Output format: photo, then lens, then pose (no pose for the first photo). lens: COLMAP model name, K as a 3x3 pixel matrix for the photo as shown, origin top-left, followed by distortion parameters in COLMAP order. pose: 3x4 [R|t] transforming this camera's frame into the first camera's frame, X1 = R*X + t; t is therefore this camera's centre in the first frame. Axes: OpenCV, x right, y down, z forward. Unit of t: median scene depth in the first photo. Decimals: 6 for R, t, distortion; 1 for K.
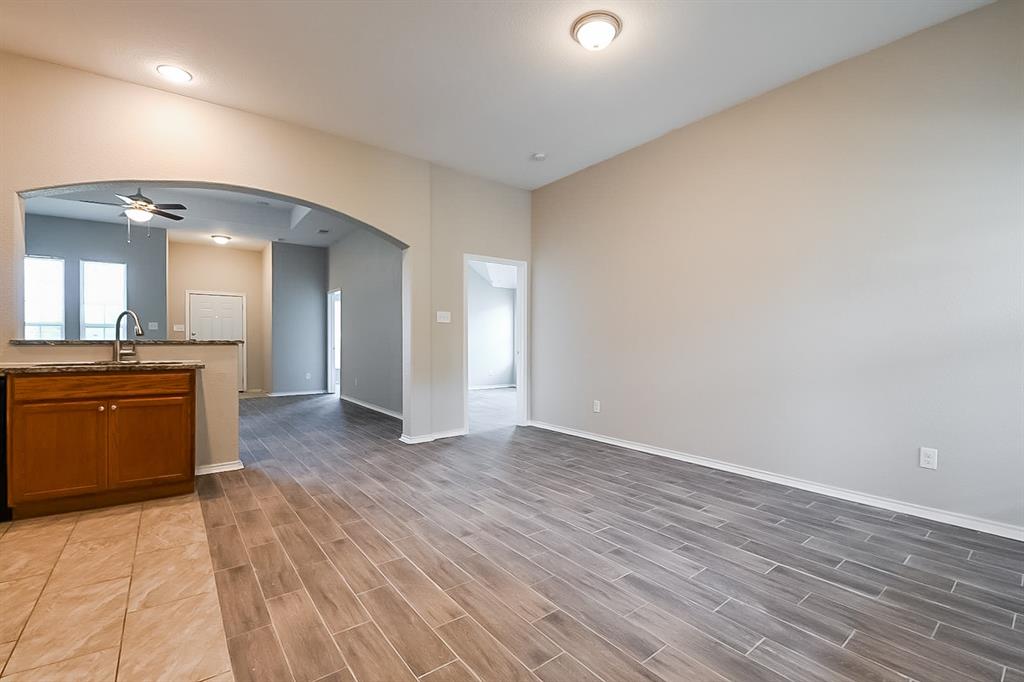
lens RADIAL K [[450.4, 0, 519.3], [0, 450.4, 344.0], [0, 0, 1]] dist [-0.000440, -0.000787]
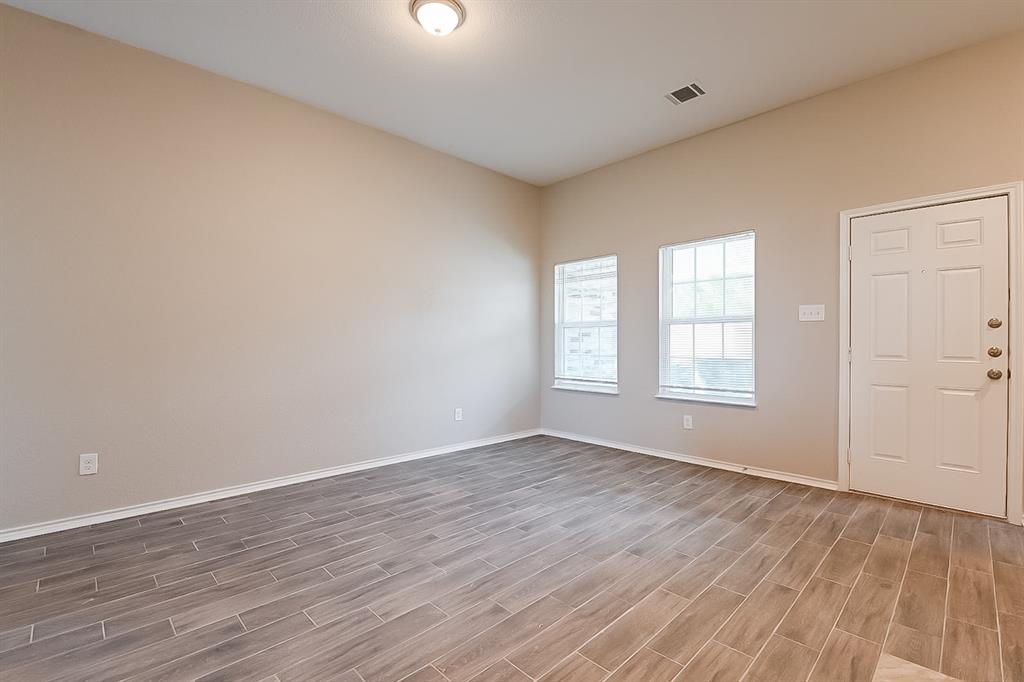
lens RADIAL K [[450.4, 0, 519.3], [0, 450.4, 344.0], [0, 0, 1]] dist [-0.000440, -0.000787]
pose [[-0.121611, -0.002475, 0.992575, -0.793822], [0.002506, 0.999993, 0.002801, -0.014223], [-0.992575, 0.002828, -0.121604, 0.982327]]
